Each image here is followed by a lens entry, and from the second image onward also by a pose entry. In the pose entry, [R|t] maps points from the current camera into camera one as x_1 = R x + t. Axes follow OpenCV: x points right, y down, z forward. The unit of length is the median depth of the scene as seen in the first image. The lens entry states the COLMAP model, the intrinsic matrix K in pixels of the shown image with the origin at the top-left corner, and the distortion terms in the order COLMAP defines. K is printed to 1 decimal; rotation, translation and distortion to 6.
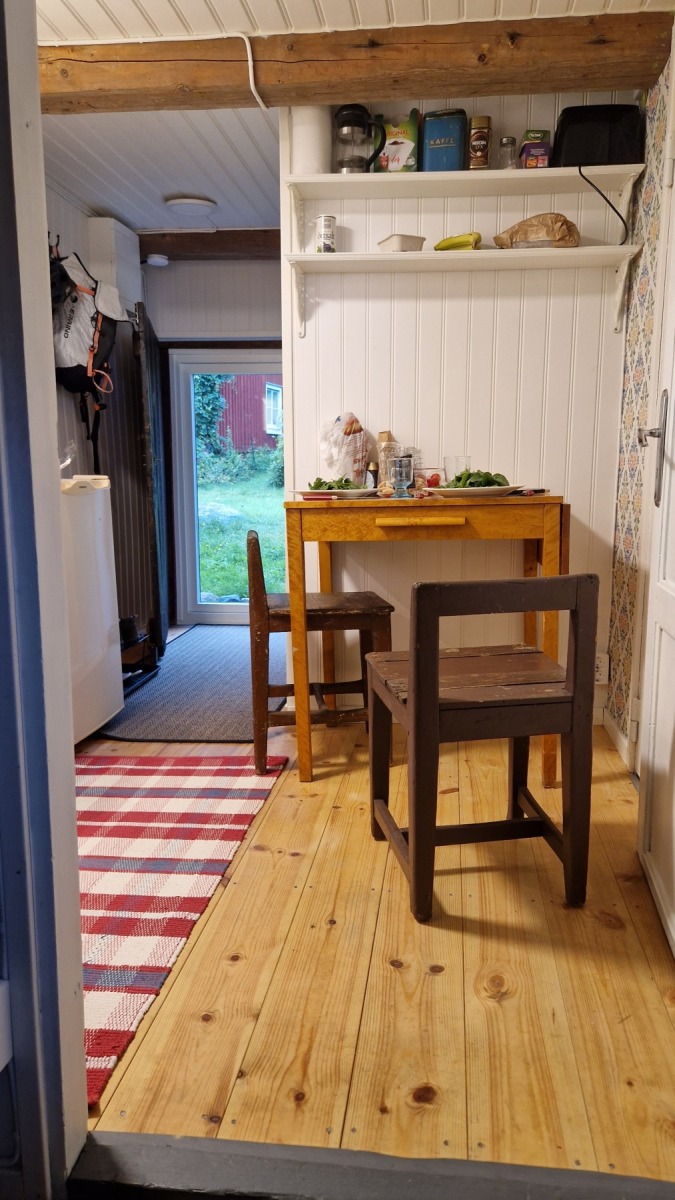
lens RADIAL K [[823.1, 0, 337.5], [0, 823.1, 600.0], [0, 0, 1]] dist [-0.001433, -0.003298]
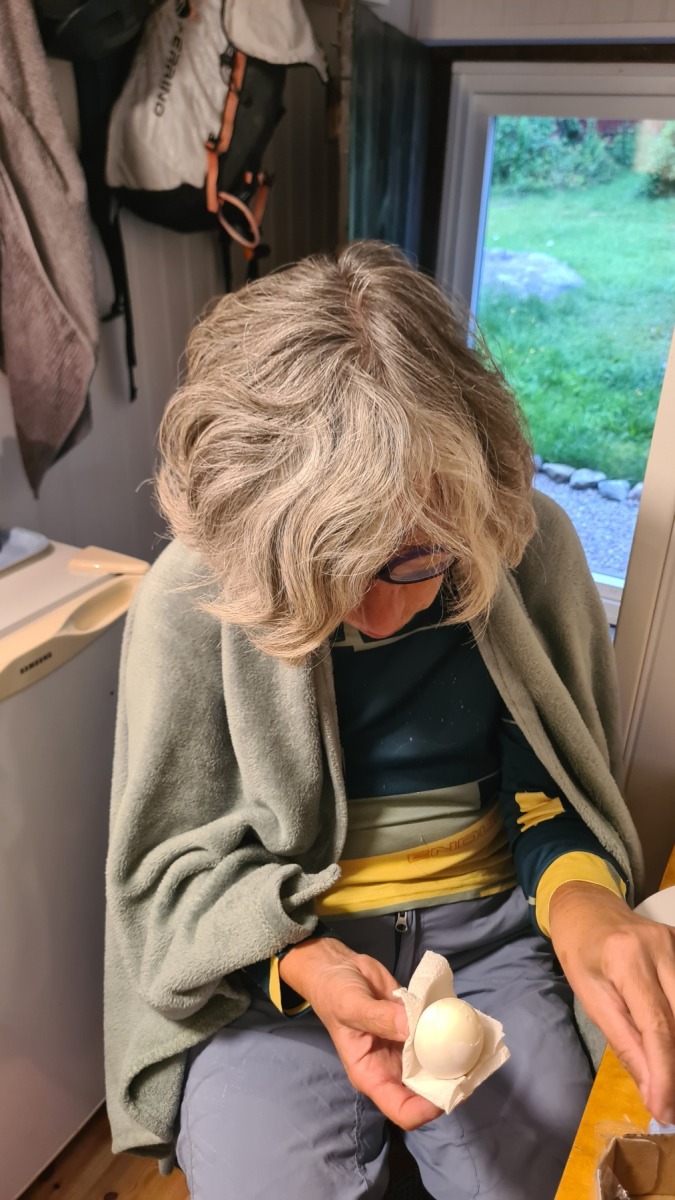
lens RADIAL K [[904.1, 0, 335.2], [0, 904.1, 563.1], [0, 0, 1]] dist [0.035705, -0.003549]
pose [[0.926719, 0.188399, -0.325111, -0.066335], [-0.083952, 0.947163, 0.309572, -0.379709], [0.366256, -0.259593, 0.893570, 0.820432]]
